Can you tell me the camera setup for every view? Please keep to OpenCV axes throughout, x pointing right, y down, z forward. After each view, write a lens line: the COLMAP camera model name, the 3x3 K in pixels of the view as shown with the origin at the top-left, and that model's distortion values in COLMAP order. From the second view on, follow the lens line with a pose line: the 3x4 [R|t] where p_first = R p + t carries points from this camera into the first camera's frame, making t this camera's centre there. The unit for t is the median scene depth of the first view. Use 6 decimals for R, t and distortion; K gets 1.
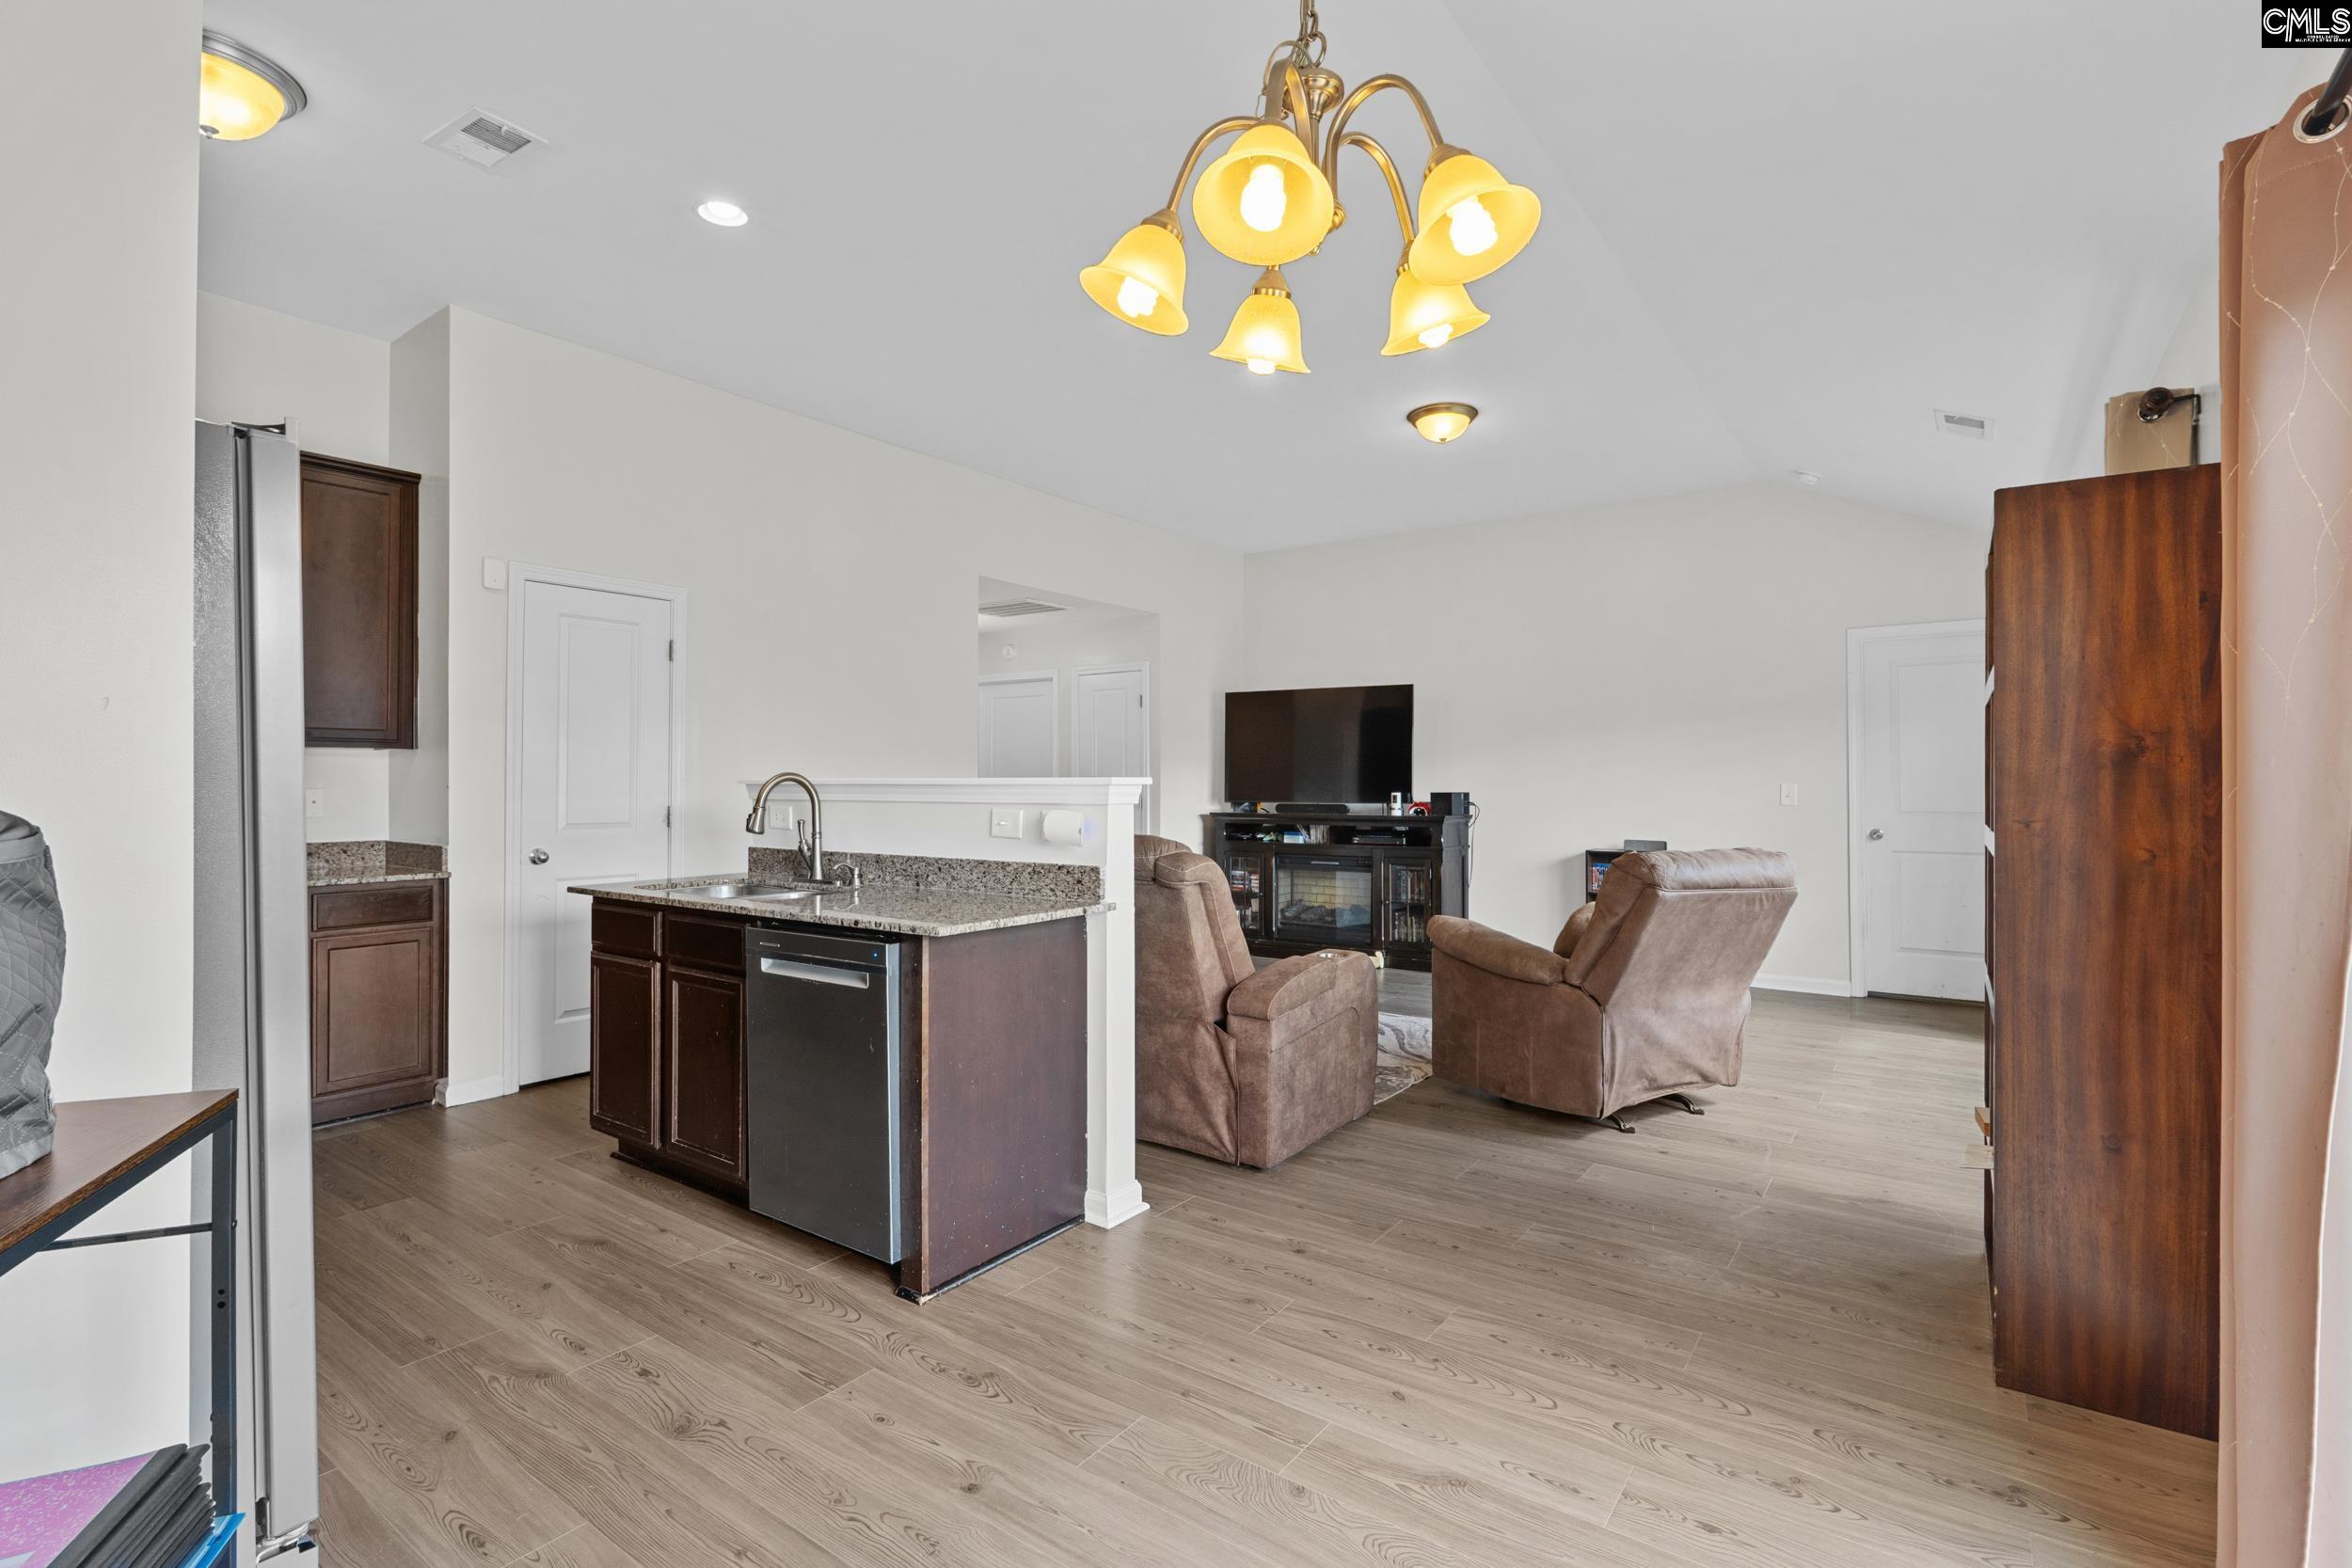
lens RADIAL K [[1080.9, 0, 1178.3], [0, 1080.9, 779.7], [0, 0, 1]] dist [-0.003795, -0.000674]
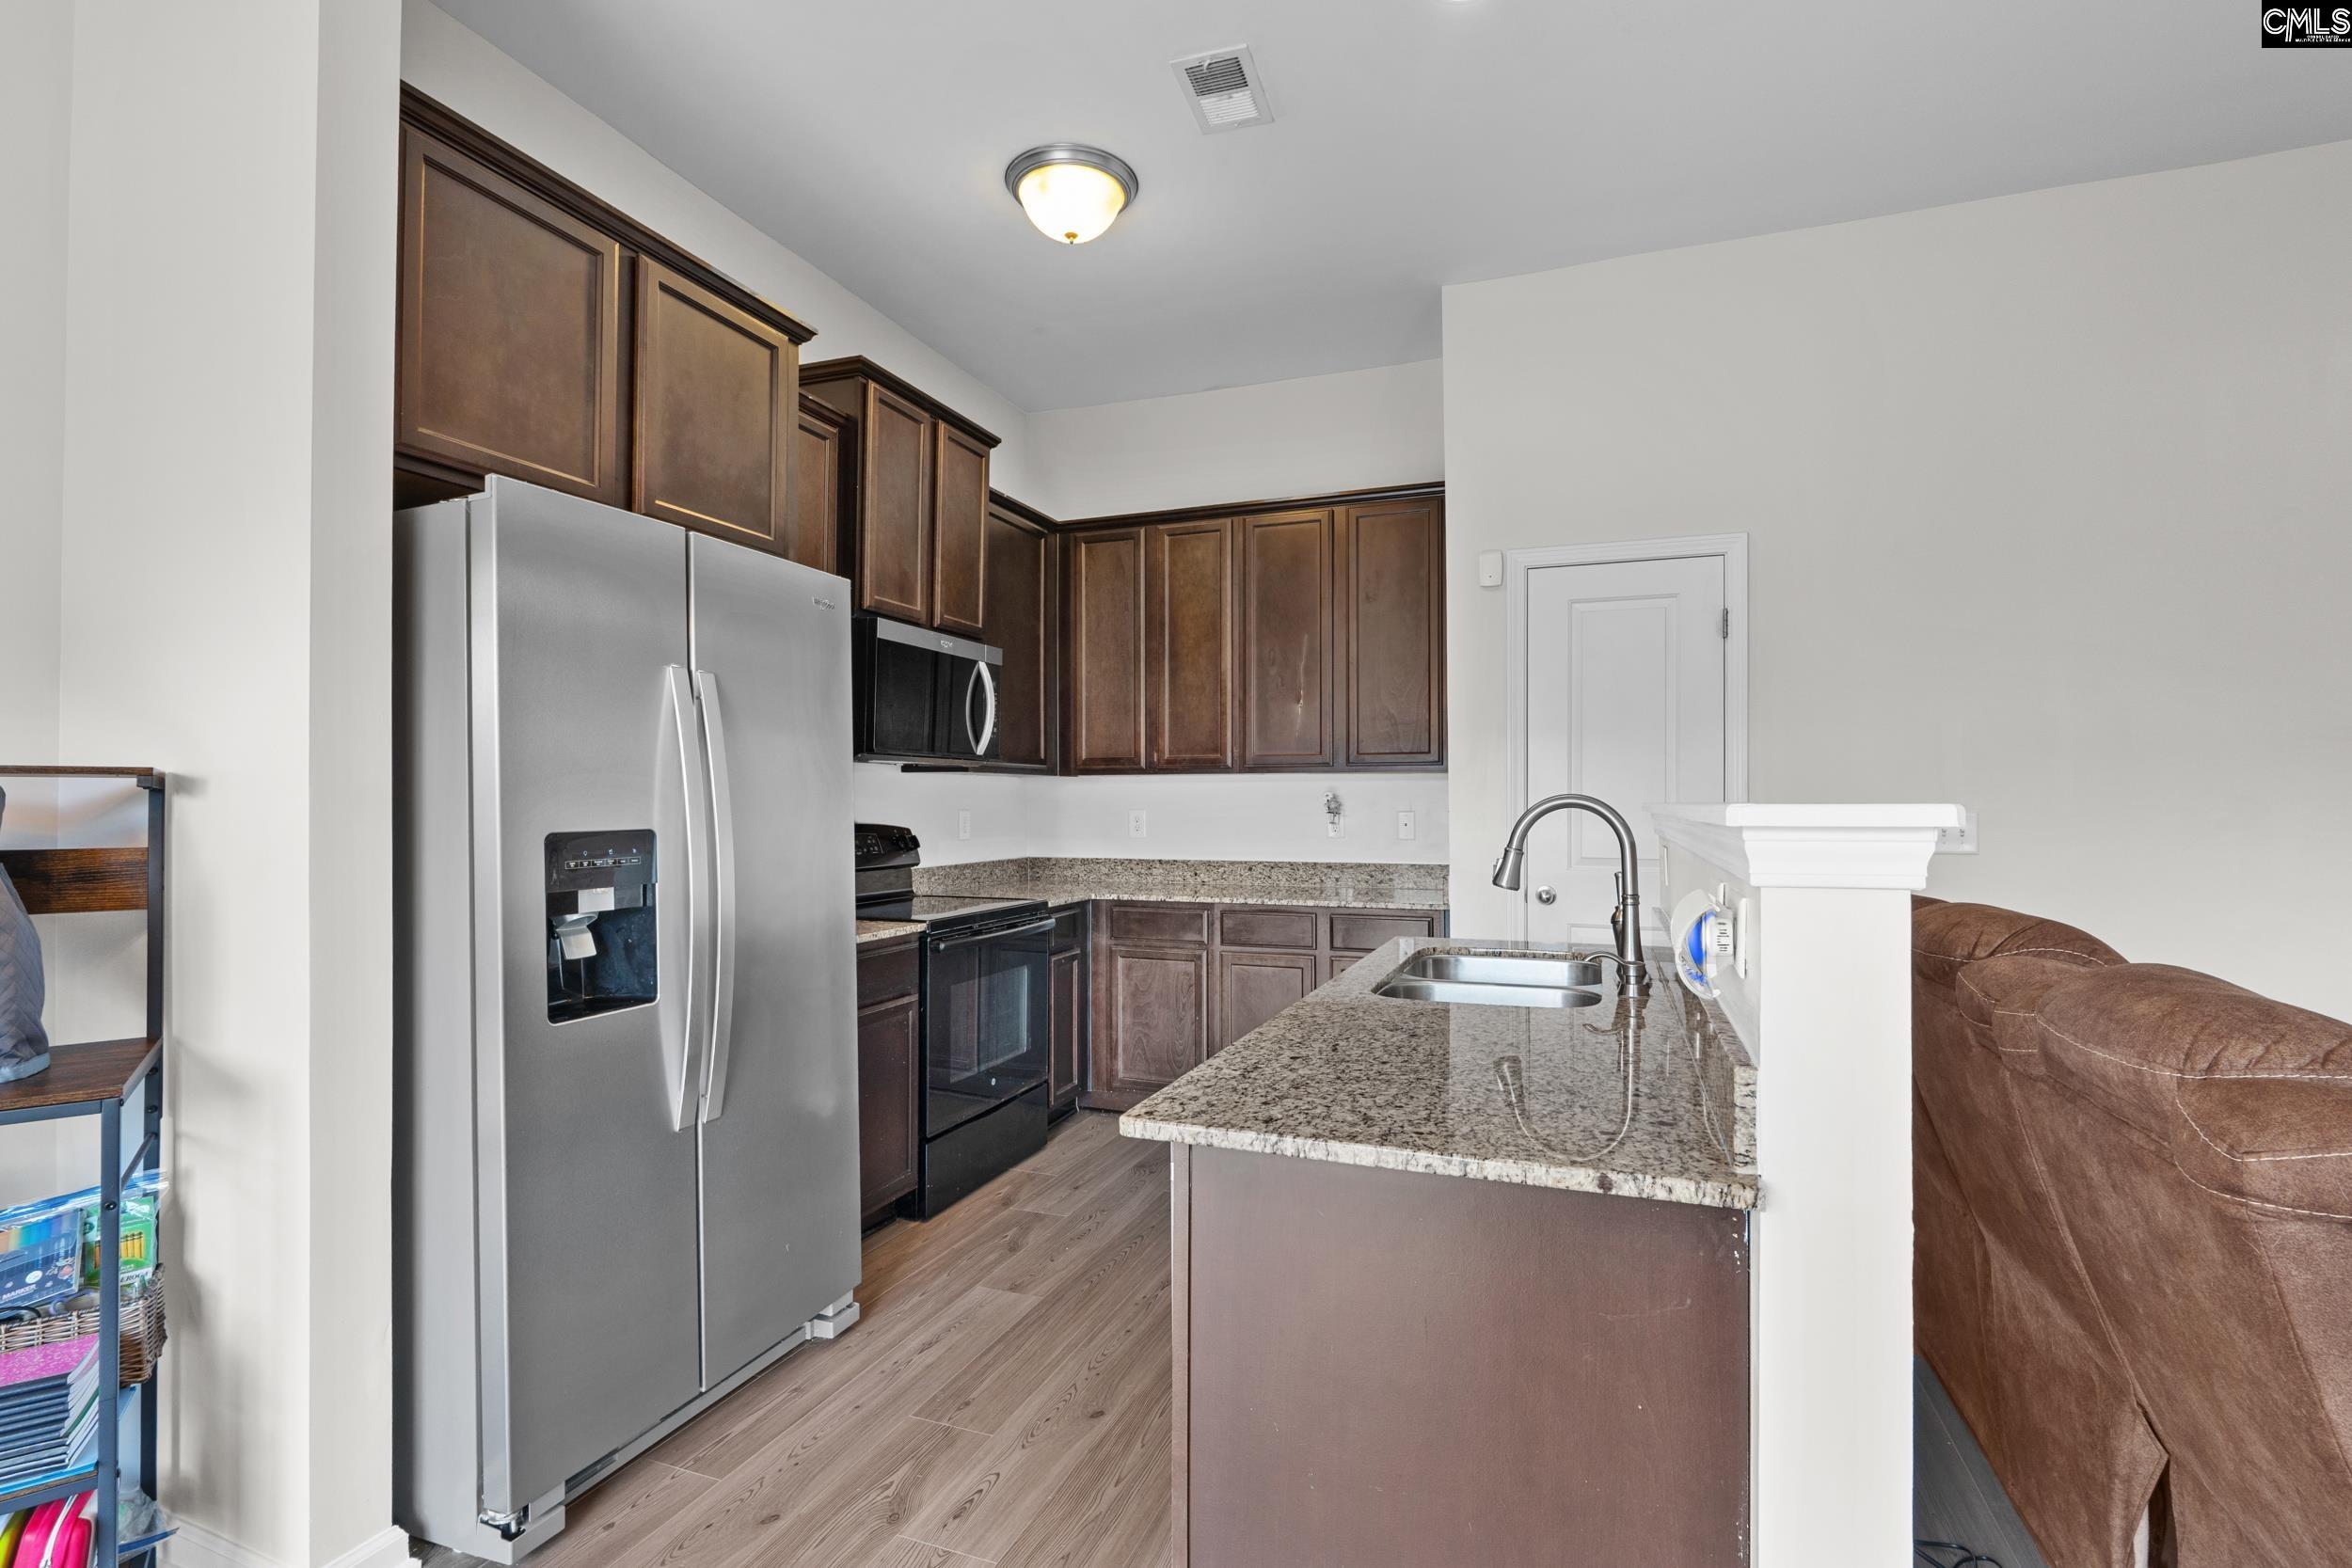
lens RADIAL K [[1080.9, 0, 1172.3], [0, 1080.9, 797.5], [0, 0, 1]] dist [-0.003795, -0.000674]
pose [[0.246118, -0.000971, -0.969239, 0.085162], [0.002779, 0.999996, -0.000296, -0.003442], [0.969236, -0.002620, 0.246119, 0.300658]]
